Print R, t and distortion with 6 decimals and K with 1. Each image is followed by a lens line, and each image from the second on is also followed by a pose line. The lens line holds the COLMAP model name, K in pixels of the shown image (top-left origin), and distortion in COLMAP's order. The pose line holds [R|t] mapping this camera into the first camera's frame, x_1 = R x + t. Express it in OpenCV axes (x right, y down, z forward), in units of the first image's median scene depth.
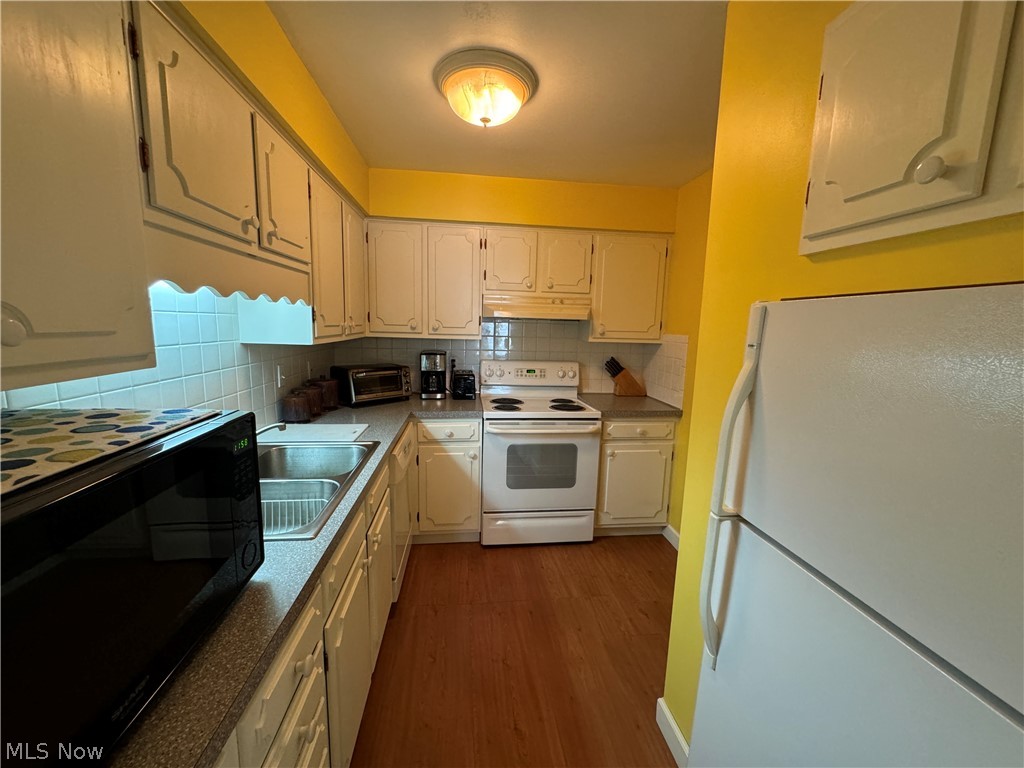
lens RADIAL K [[406.4, 0, 508.5], [0, 406.4, 382.1], [0, 0, 1]] dist [-0.001868, -0.000028]
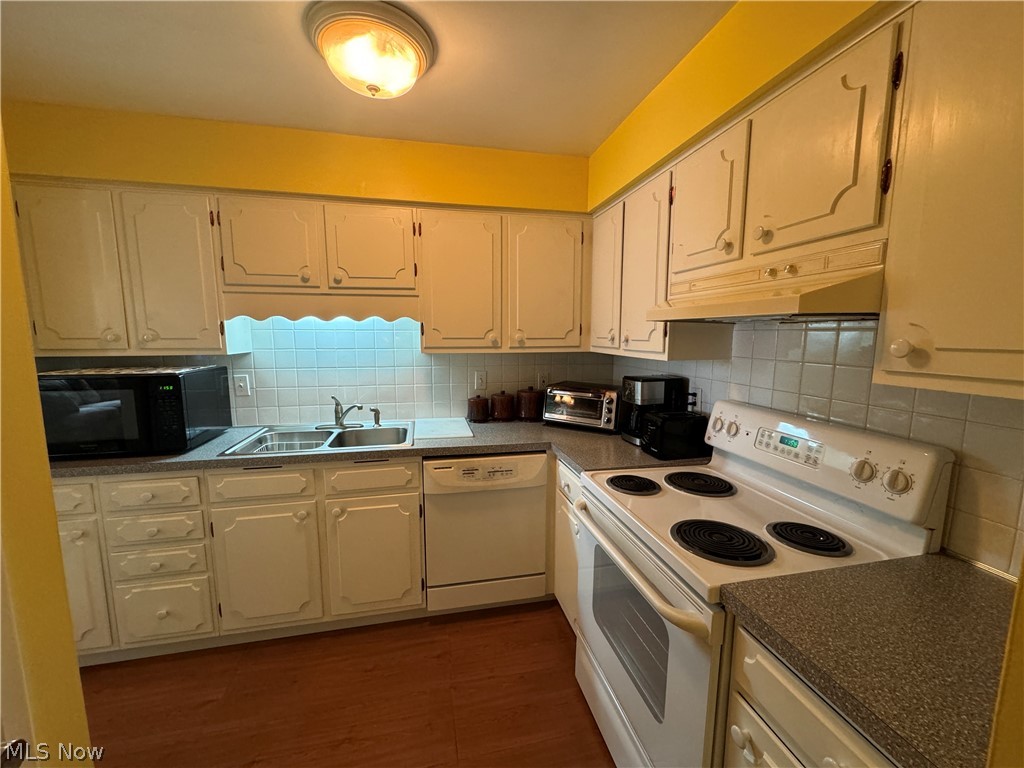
lens RADIAL K [[406.4, 0, 509.8], [0, 406.4, 386.4], [0, 0, 1]] dist [-0.001868, -0.000028]
pose [[0.103292, 0.101165, -0.989493, 0.514994], [-0.142650, 0.986037, 0.085920, -0.091605], [0.984369, 0.132277, 0.116280, 0.755033]]
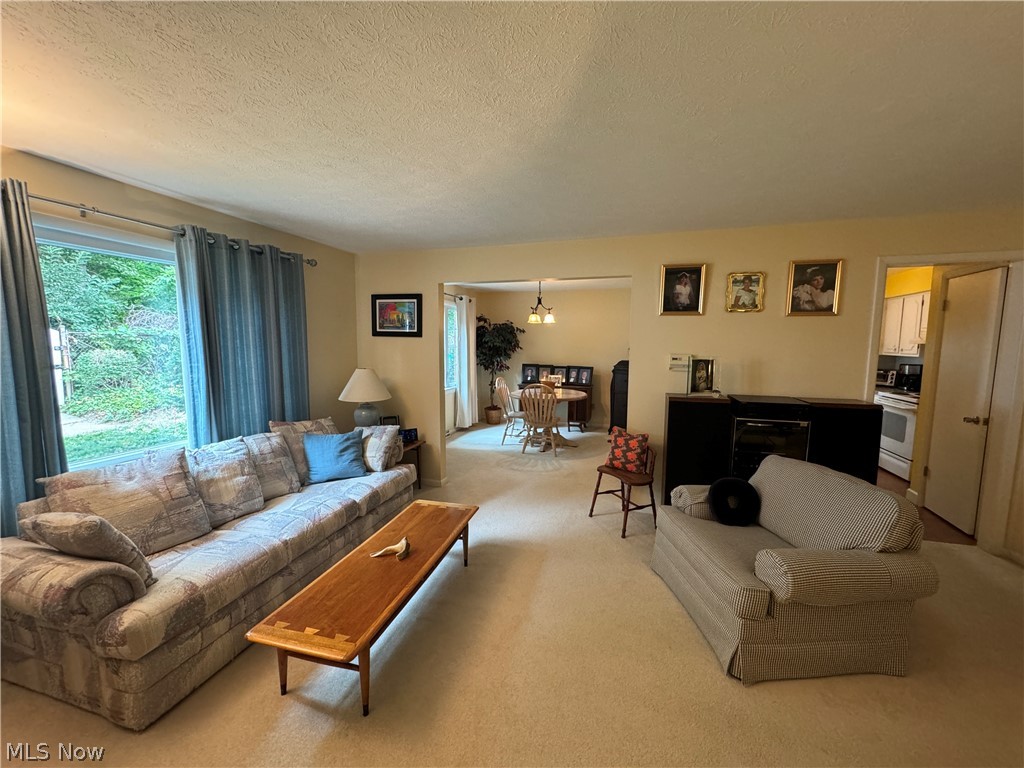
lens RADIAL K [[406.4, 0, 510.4], [0, 406.4, 384.3], [0, 0, 1]] dist [-0.001868, -0.000028]
pose [[-0.414989, 0.066037, -0.907427, 2.310868], [-0.149187, 0.978924, 0.139468, 0.026729], [0.897512, 0.193254, -0.396391, 0.170120]]
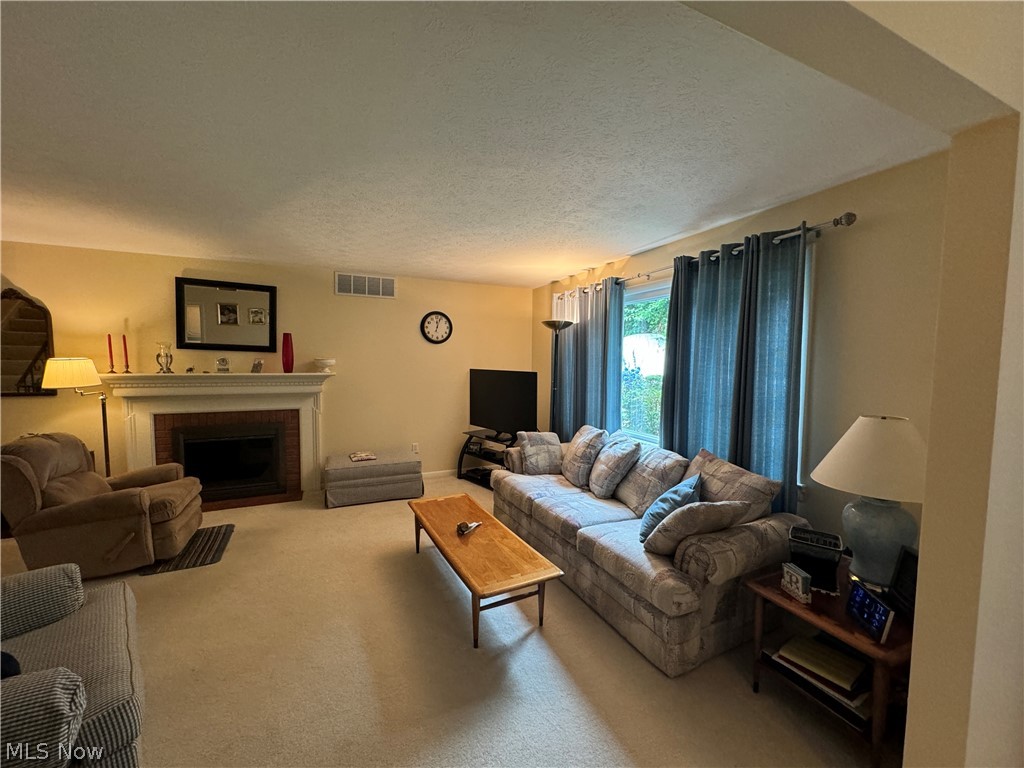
lens RADIAL K [[406.4, 0, 510.6], [0, 406.4, 385.7], [0, 0, 1]] dist [-0.001868, -0.000028]
pose [[-0.300857, -0.089009, 0.949506, 0.788326], [0.122426, 0.983792, 0.131015, 0.047592], [-0.945778, 0.155661, -0.285084, -0.157163]]
